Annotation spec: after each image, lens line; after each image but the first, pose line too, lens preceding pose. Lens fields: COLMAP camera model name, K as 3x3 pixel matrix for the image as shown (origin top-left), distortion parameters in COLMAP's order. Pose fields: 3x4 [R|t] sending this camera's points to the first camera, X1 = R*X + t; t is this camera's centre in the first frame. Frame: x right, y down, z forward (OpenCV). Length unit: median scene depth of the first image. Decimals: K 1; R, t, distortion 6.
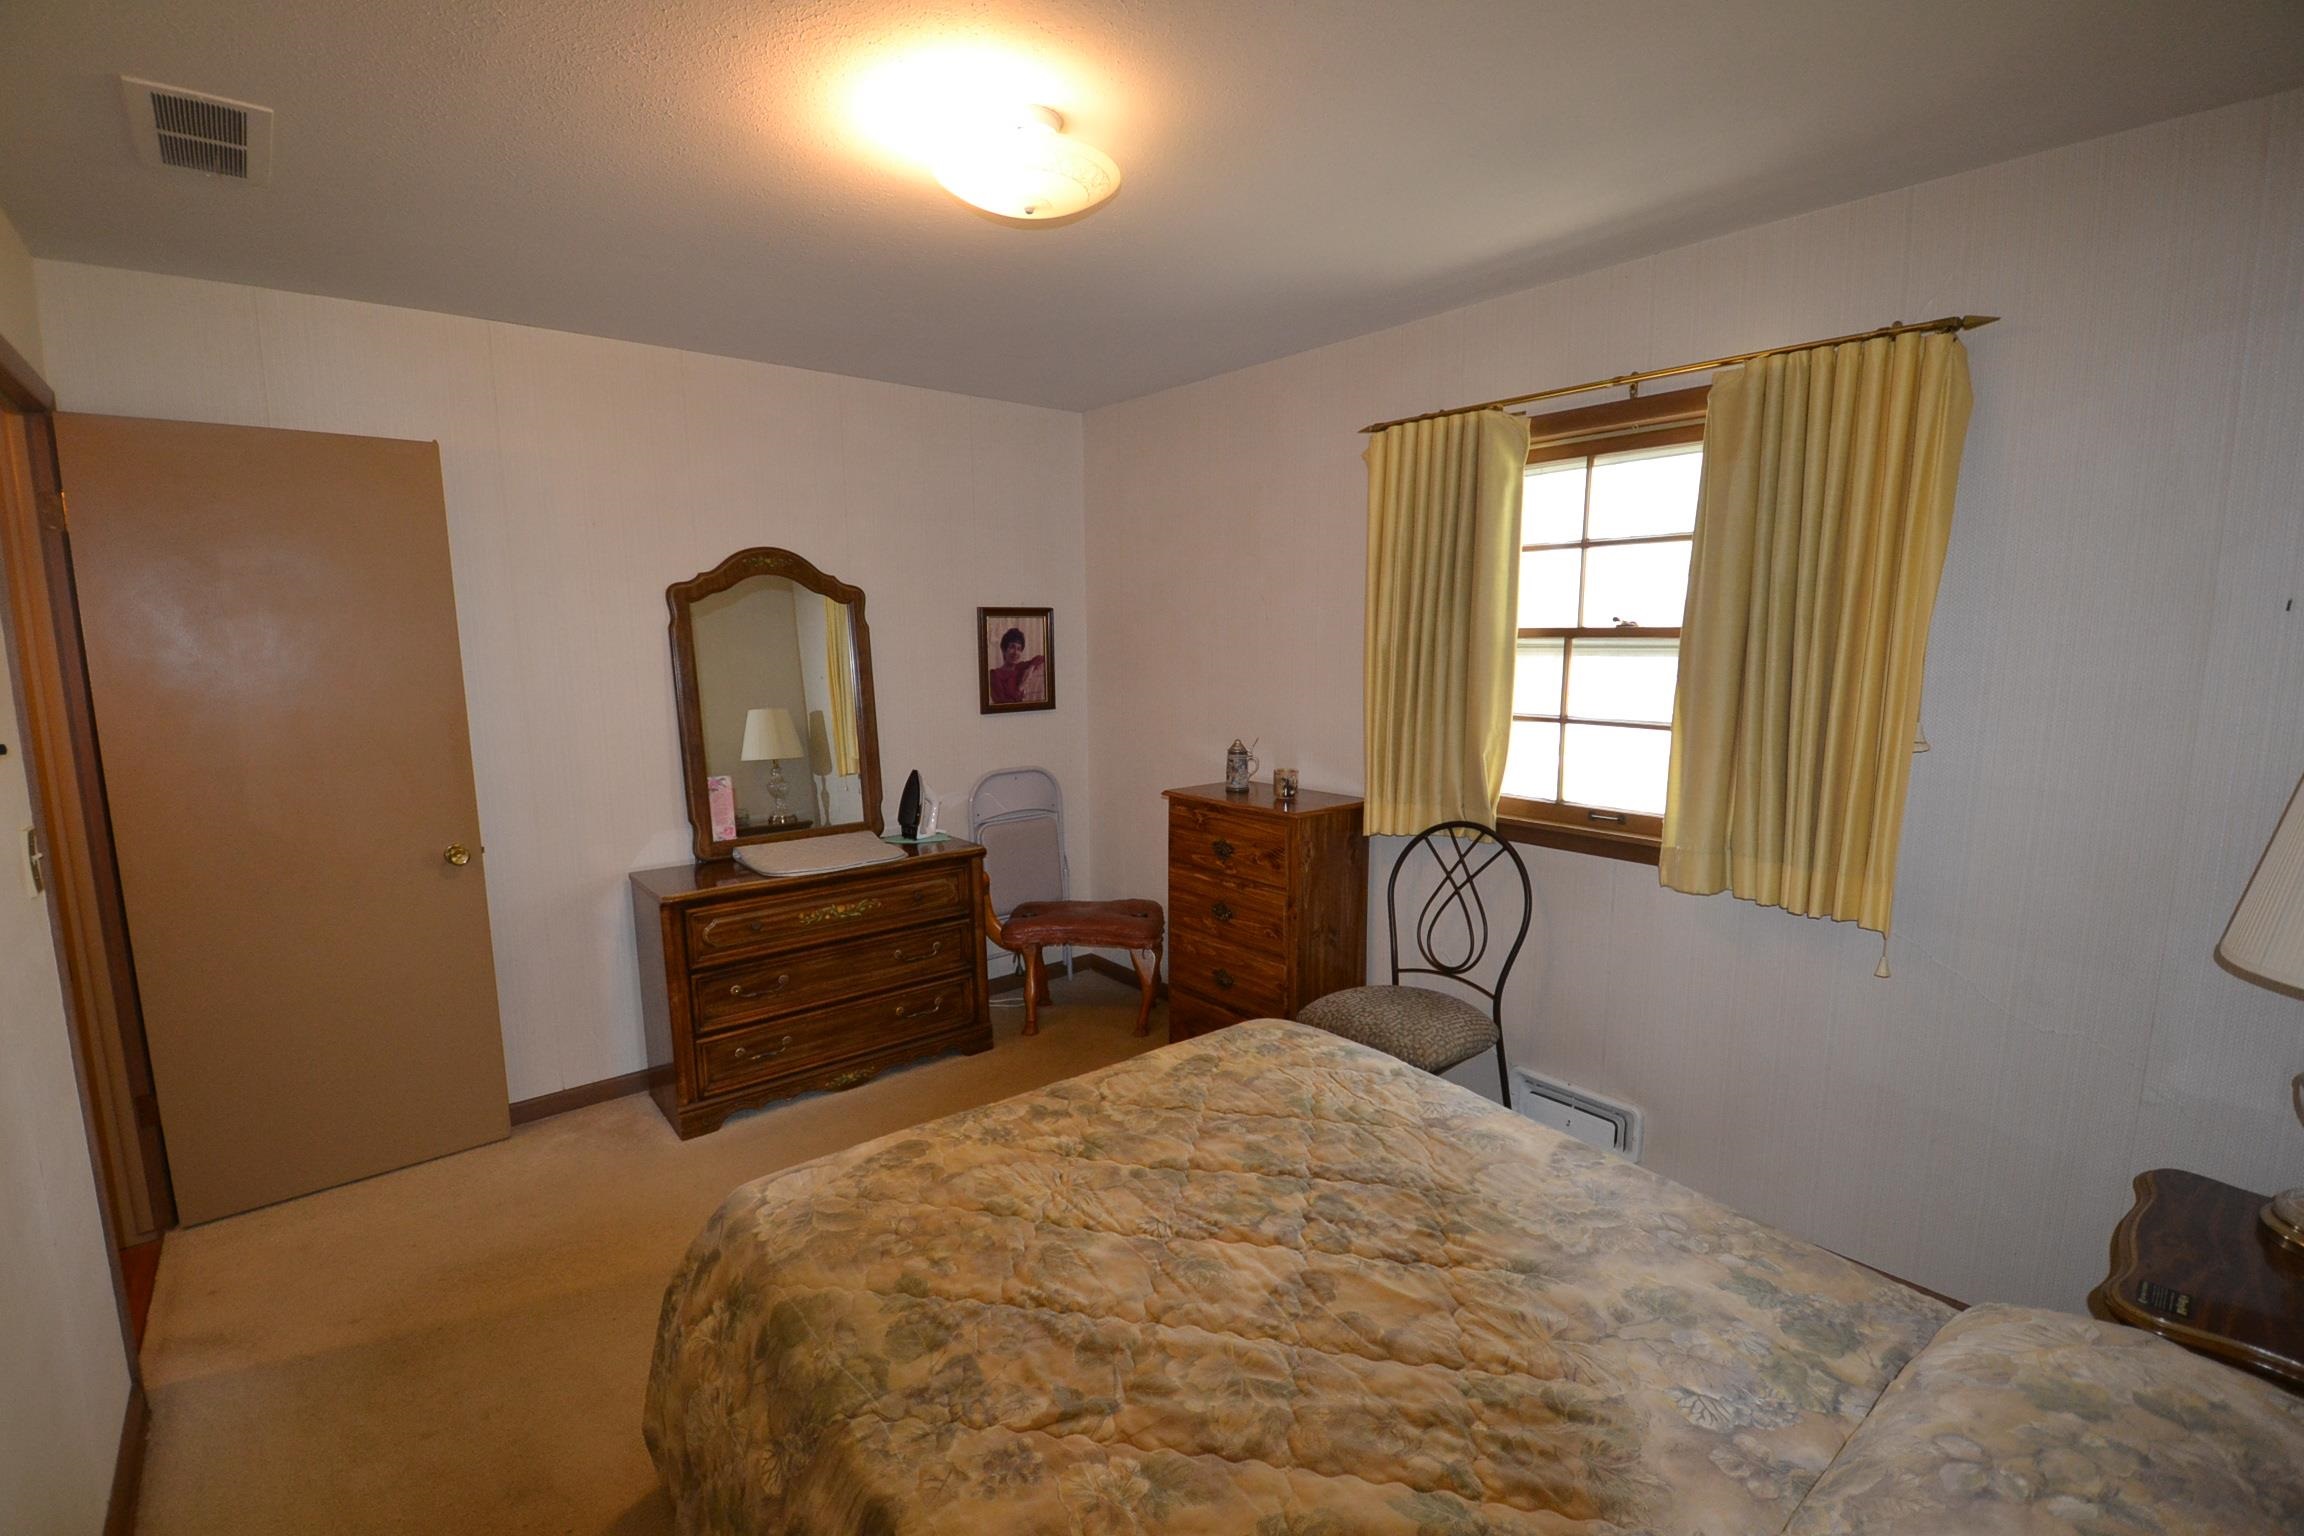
lens RADIAL K [[1022.4, 0, 1144.8], [0, 1022.4, 774.3], [0, 0, 1]] dist [0.004361, -0.015760]
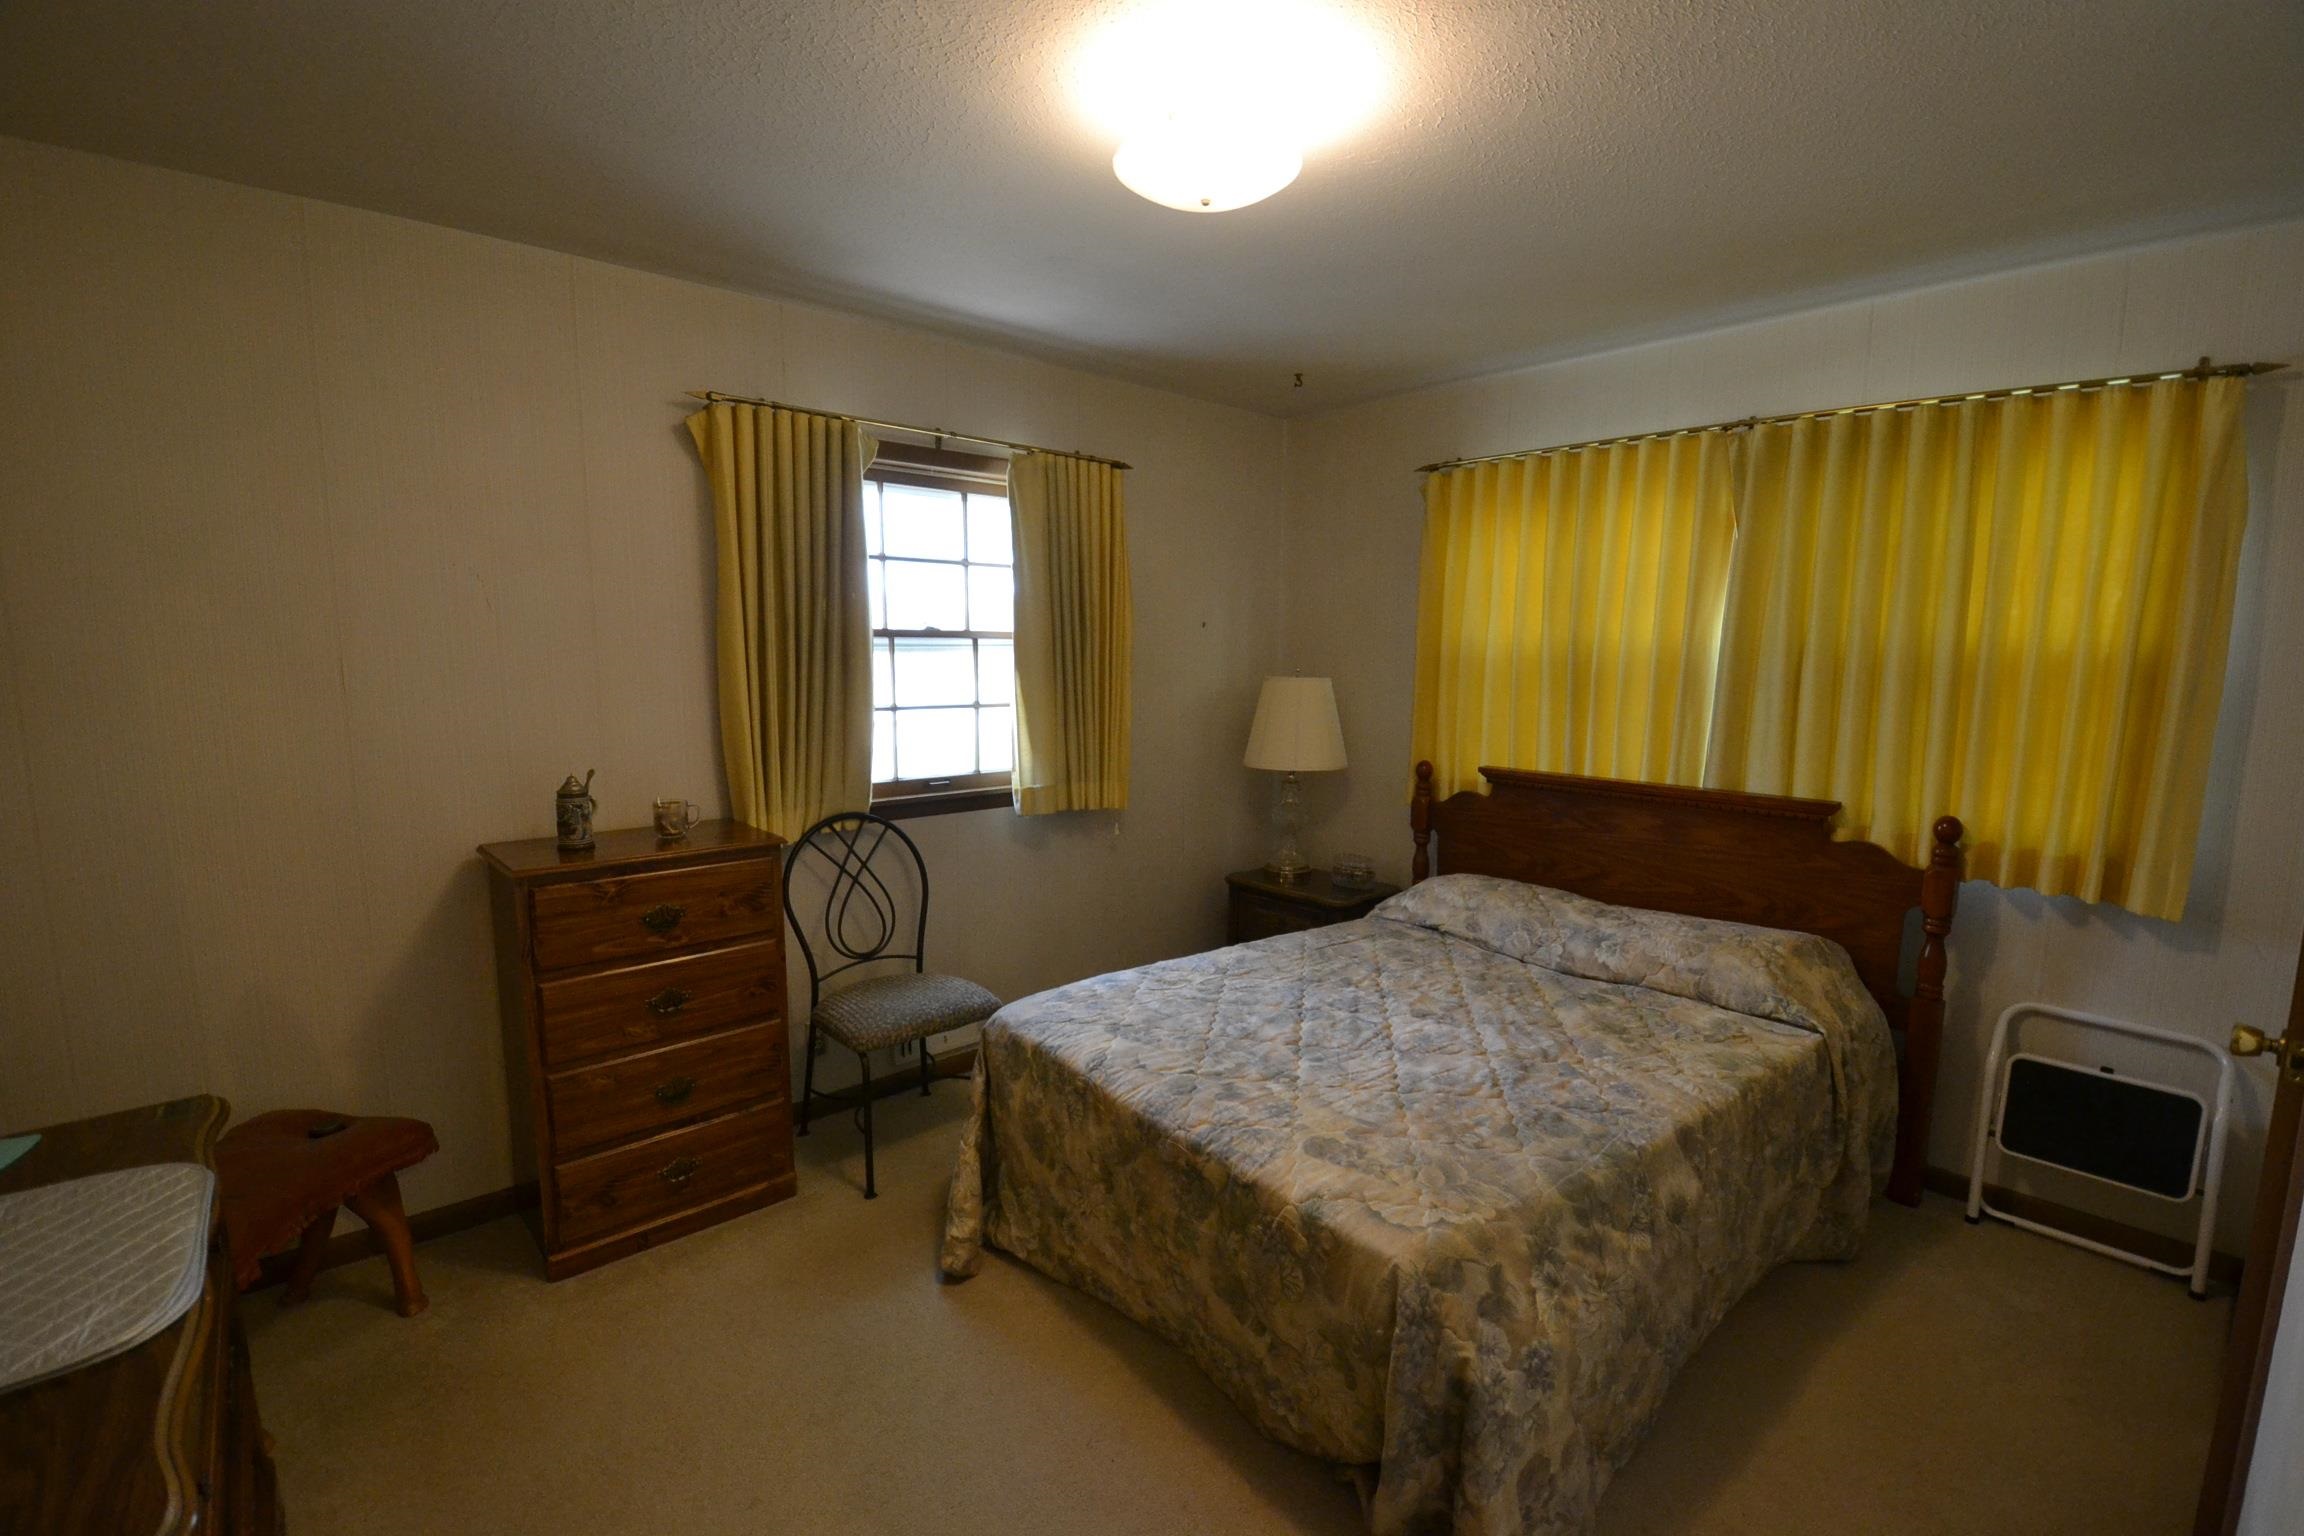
lens RADIAL K [[1022.4, 0, 1138.1], [0, 1022.4, 788.5], [0, 0, 1]] dist [0.004361, -0.015760]
pose [[-0.037754, -0.133946, 0.990269, -0.834909], [0.130818, 0.981785, 0.137786, -0.096231], [-0.990687, 0.134747, -0.019543, 0.833370]]
